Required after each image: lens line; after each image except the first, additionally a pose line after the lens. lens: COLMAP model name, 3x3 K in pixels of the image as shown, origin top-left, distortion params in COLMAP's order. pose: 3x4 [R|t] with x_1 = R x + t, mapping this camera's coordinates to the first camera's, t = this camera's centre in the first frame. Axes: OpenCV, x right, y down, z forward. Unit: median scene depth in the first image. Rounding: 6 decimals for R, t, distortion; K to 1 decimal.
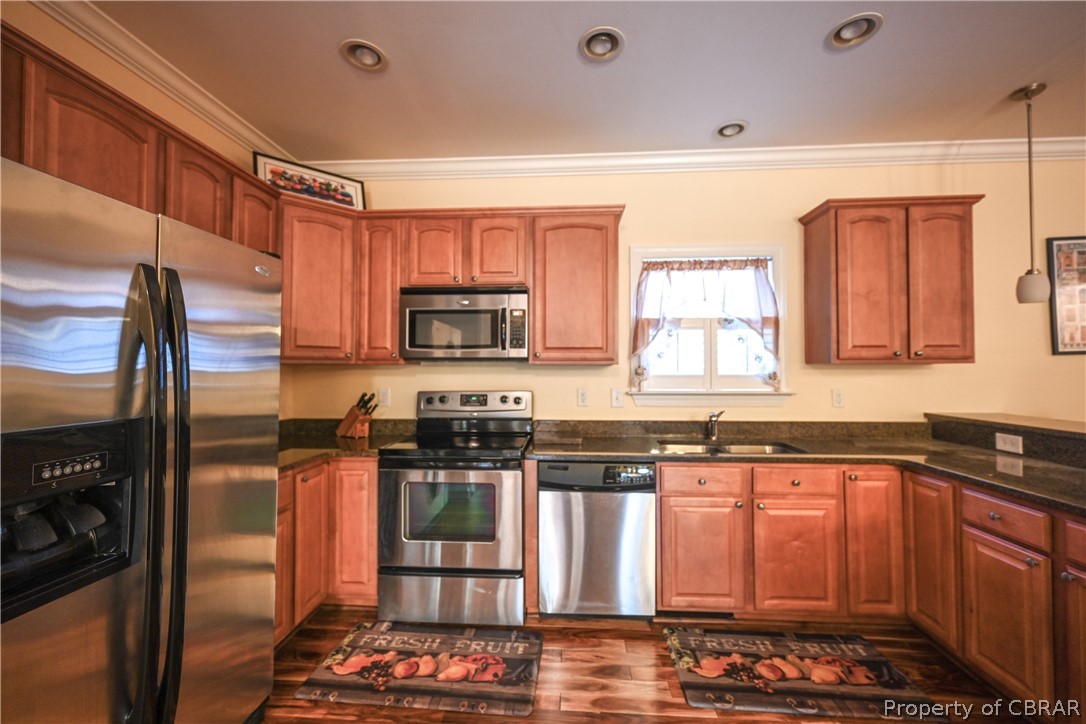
lens RADIAL K [[434.2, 0, 542.5], [0, 434.2, 358.8], [0, 0, 1]] dist [0.002031, -0.000161]
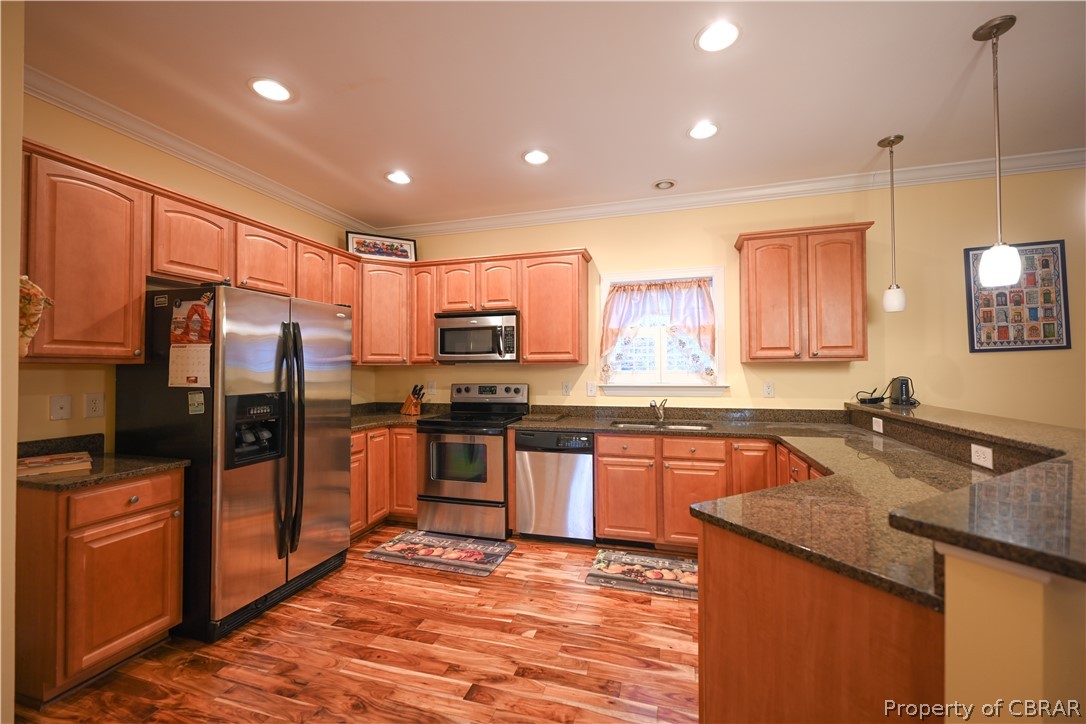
lens RADIAL K [[434.2, 0, 542.4], [0, 434.2, 358.0], [0, 0, 1]] dist [0.002031, -0.000161]
pose [[0.974860, -0.011717, -0.222509, 0.406984], [0.012412, 0.999921, 0.001724, -0.011671], [0.222472, -0.004442, 0.974929, -0.413100]]
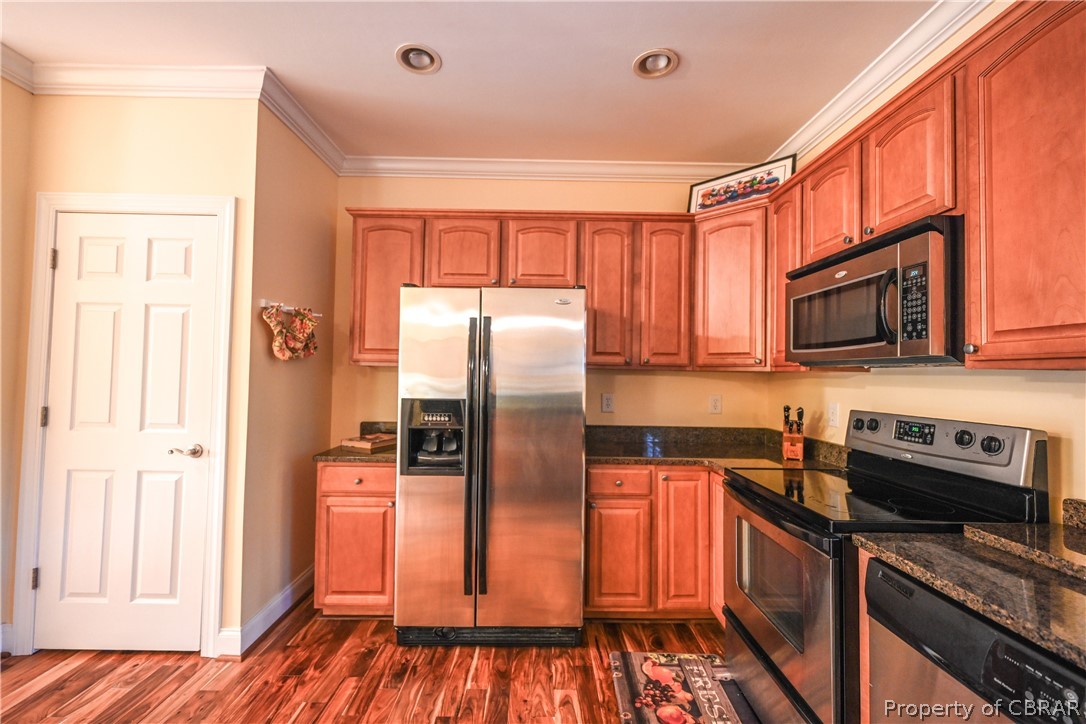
lens RADIAL K [[440.2, 0, 545.3], [0, 440.2, 361.5], [0, 0, 1]] dist [-0.001203, -0.000161]
pose [[0.079897, -0.028694, -0.996390, 0.481349], [0.009803, 0.999560, -0.027999, 0.014633], [0.996755, -0.007531, 0.080143, 0.567057]]
